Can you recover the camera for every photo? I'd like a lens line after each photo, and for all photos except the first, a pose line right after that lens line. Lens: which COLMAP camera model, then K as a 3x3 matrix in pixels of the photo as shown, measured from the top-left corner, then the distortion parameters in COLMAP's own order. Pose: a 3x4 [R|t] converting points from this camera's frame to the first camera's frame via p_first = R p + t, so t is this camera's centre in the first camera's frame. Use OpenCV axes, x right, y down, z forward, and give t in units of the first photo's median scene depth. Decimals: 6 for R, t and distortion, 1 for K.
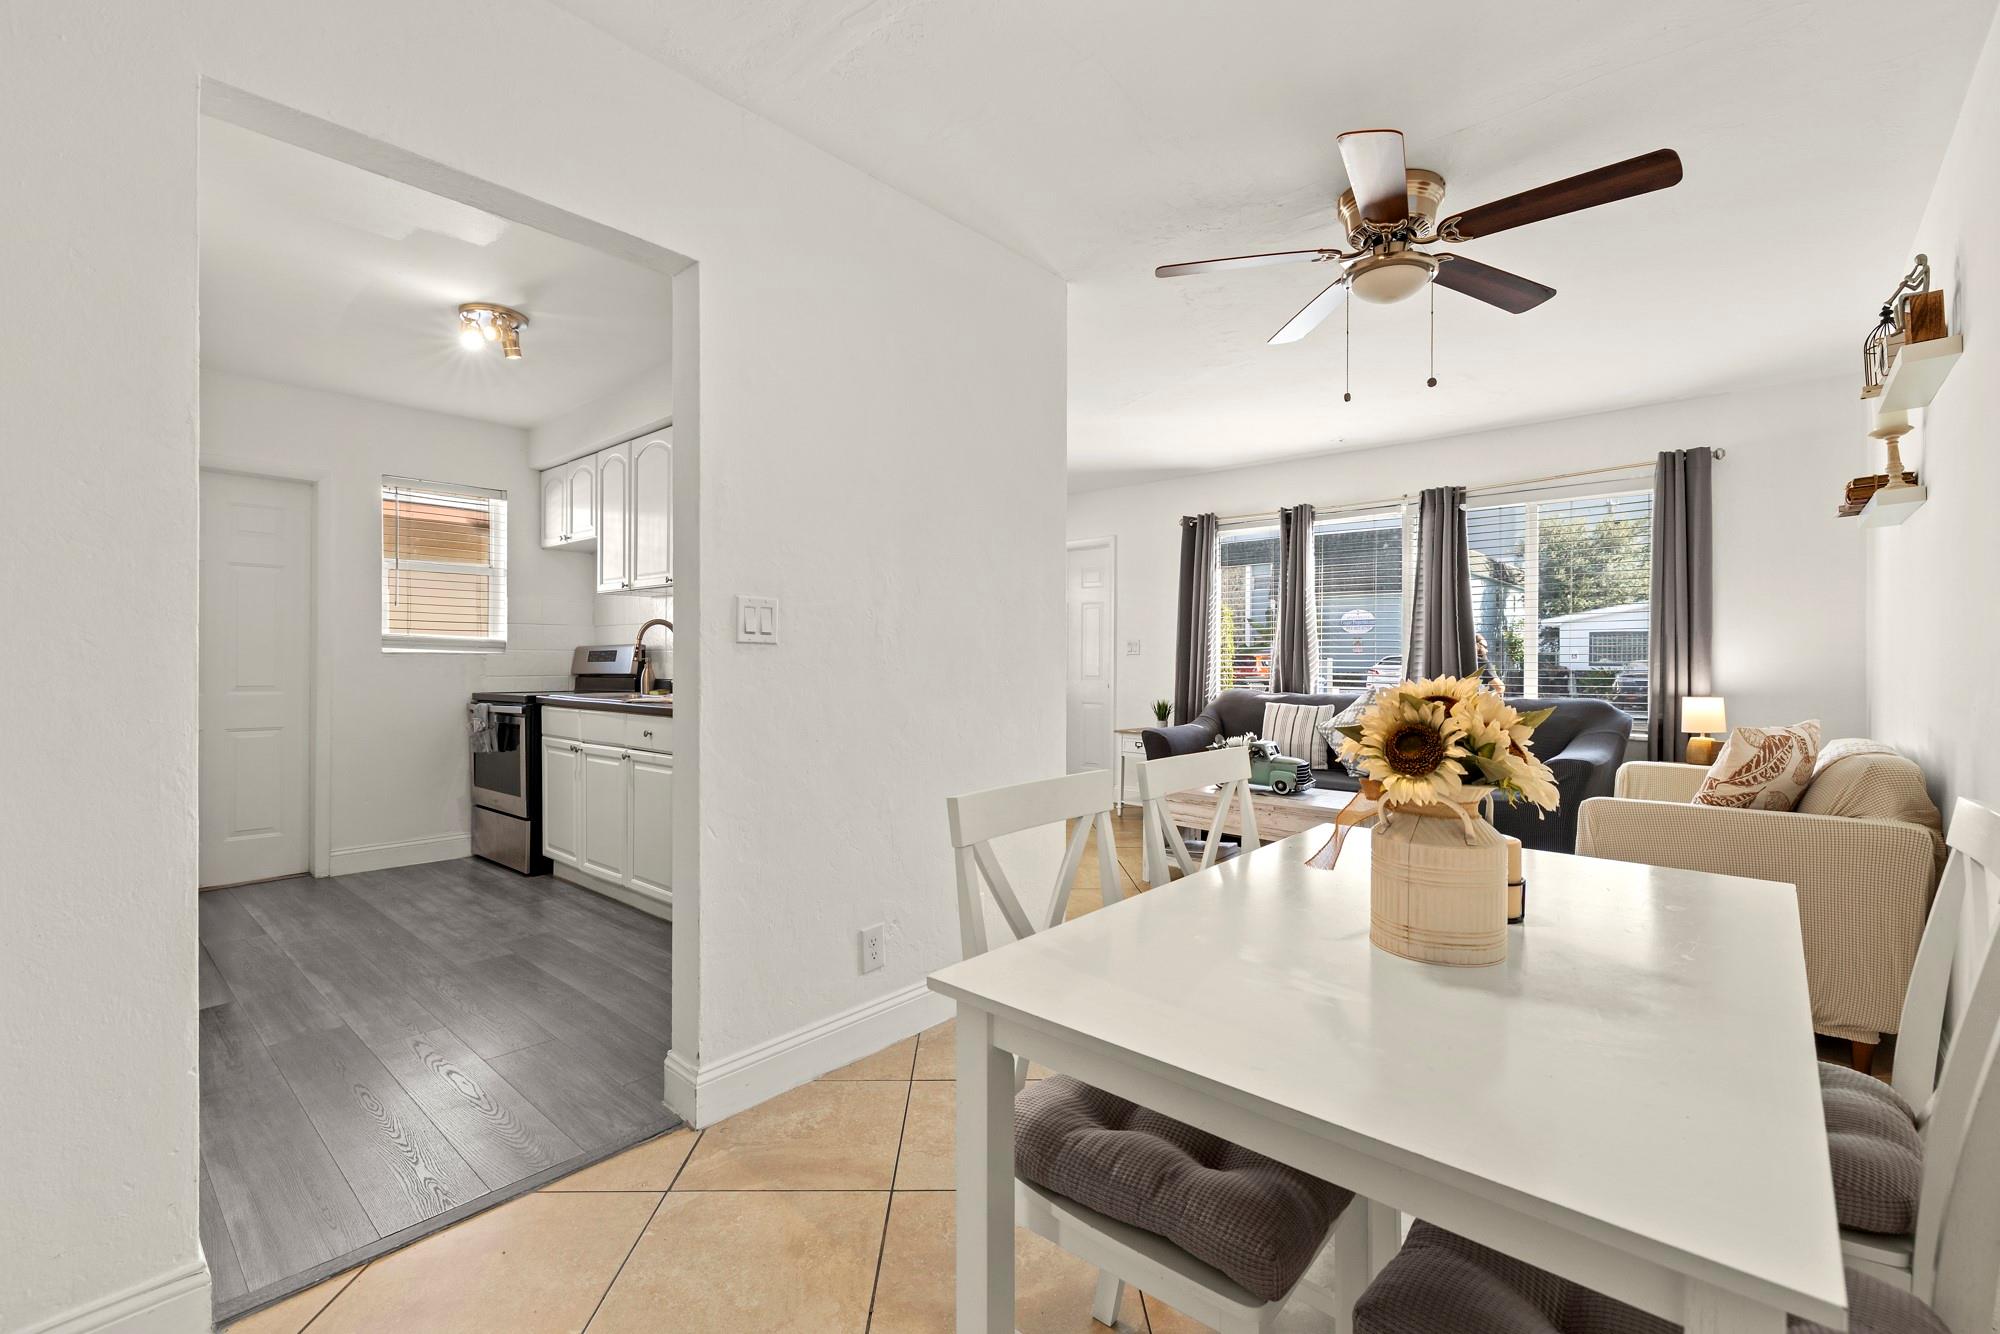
lens RADIAL K [[867.6, 0, 1005.8], [0, 867.6, 659.7], [0, 0, 1]] dist [0.001010, 0.000177]
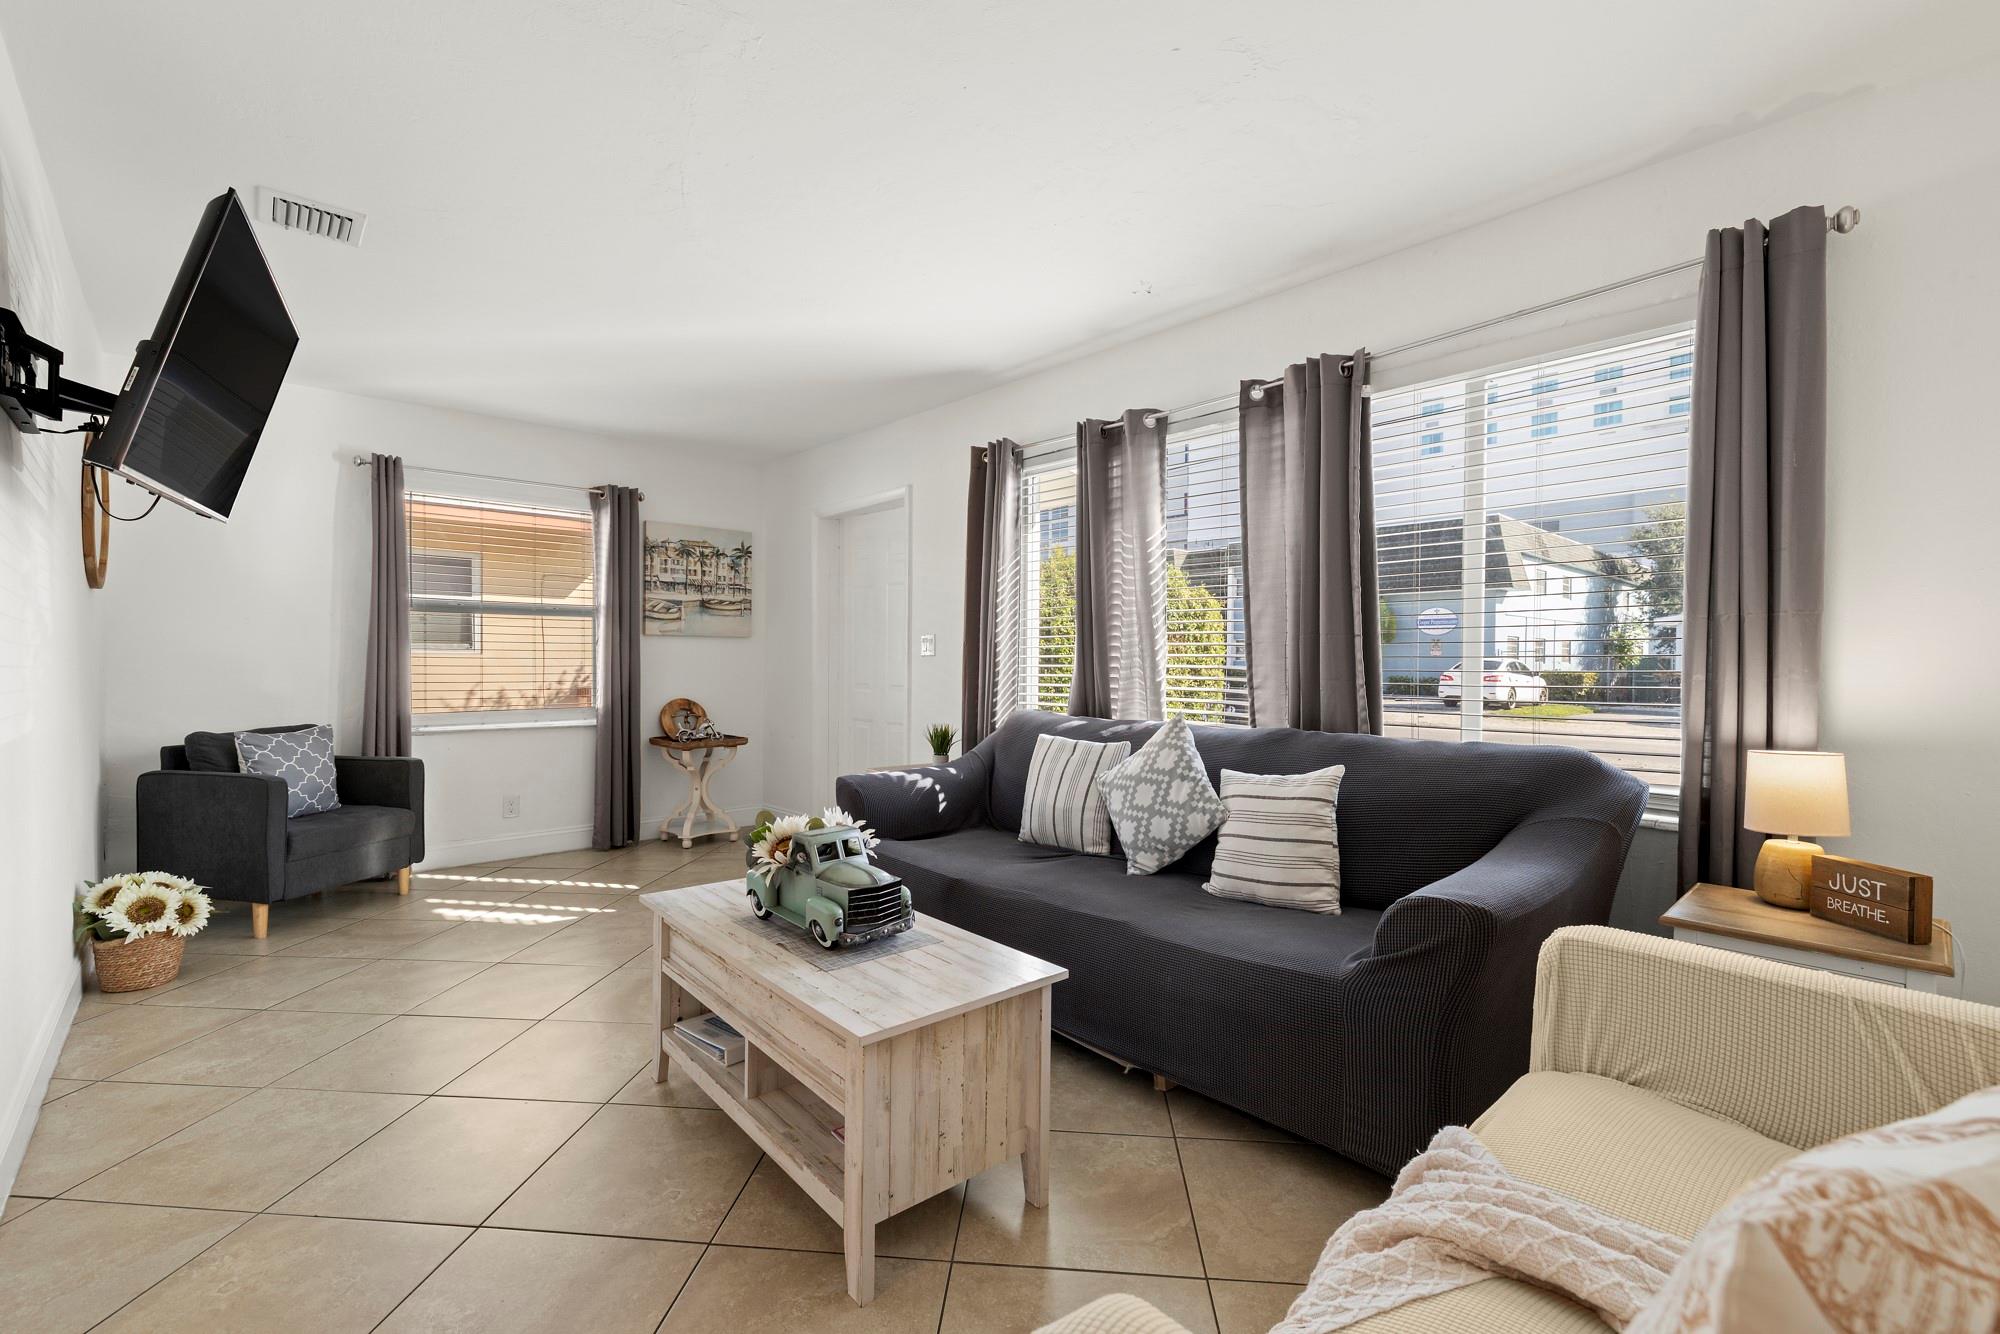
lens RADIAL K [[867.6, 0, 994.3], [0, 867.6, 669.7], [0, 0, 1]] dist [0.001010, 0.000177]
pose [[0.994933, 0.003274, -0.100489, 0.405175], [-0.002179, 0.999937, 0.011010, -0.003650], [0.100519, -0.010736, 0.994877, 0.476255]]
